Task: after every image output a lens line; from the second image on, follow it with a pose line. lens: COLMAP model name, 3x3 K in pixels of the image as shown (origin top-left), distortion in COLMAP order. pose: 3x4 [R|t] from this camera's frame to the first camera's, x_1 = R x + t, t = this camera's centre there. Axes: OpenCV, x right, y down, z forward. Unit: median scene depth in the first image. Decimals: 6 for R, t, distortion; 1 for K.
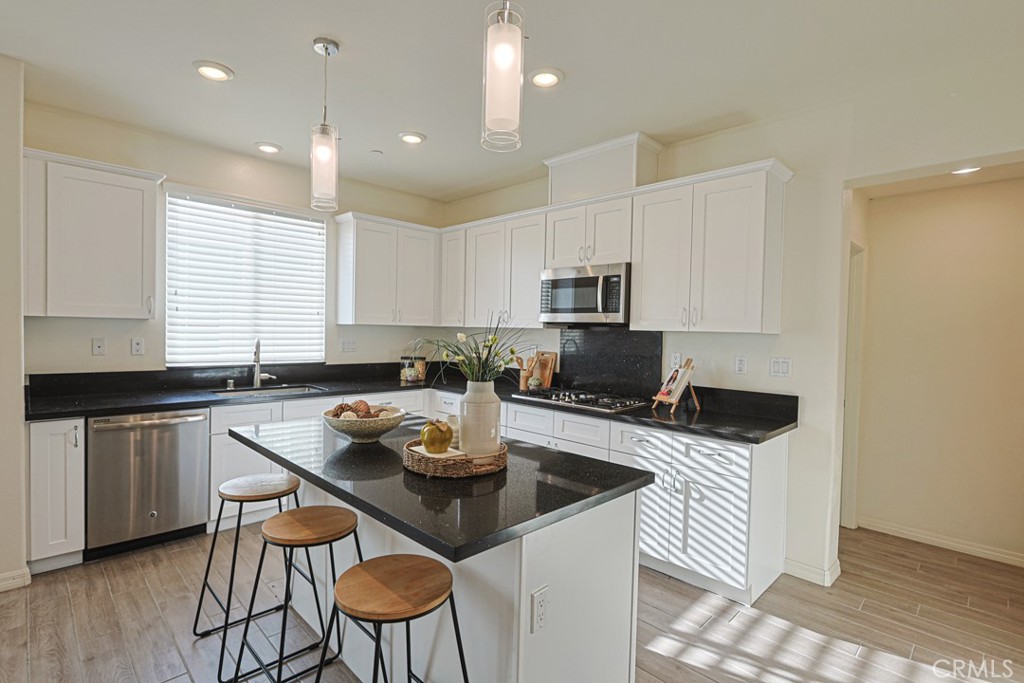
lens RADIAL K [[491.4, 0, 506.1], [0, 491.4, 339.3], [0, 0, 1]] dist [-0.004728, -0.000034]
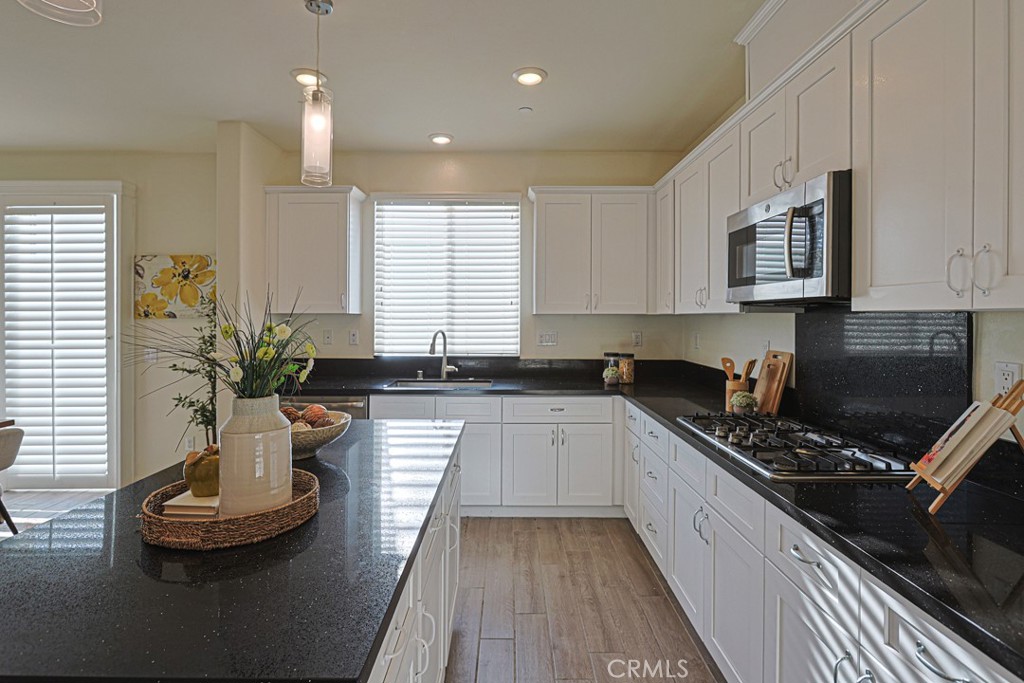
lens RADIAL K [[502.9, 0, 508.5], [0, 502.9, 313.9], [0, 0, 1]] dist [-0.002467, 0.000145]
pose [[0.708772, -0.024673, -0.705006, 0.310000], [0.000280, 0.999398, -0.034695, 0.000336], [0.705438, 0.024394, 0.708352, 0.364042]]
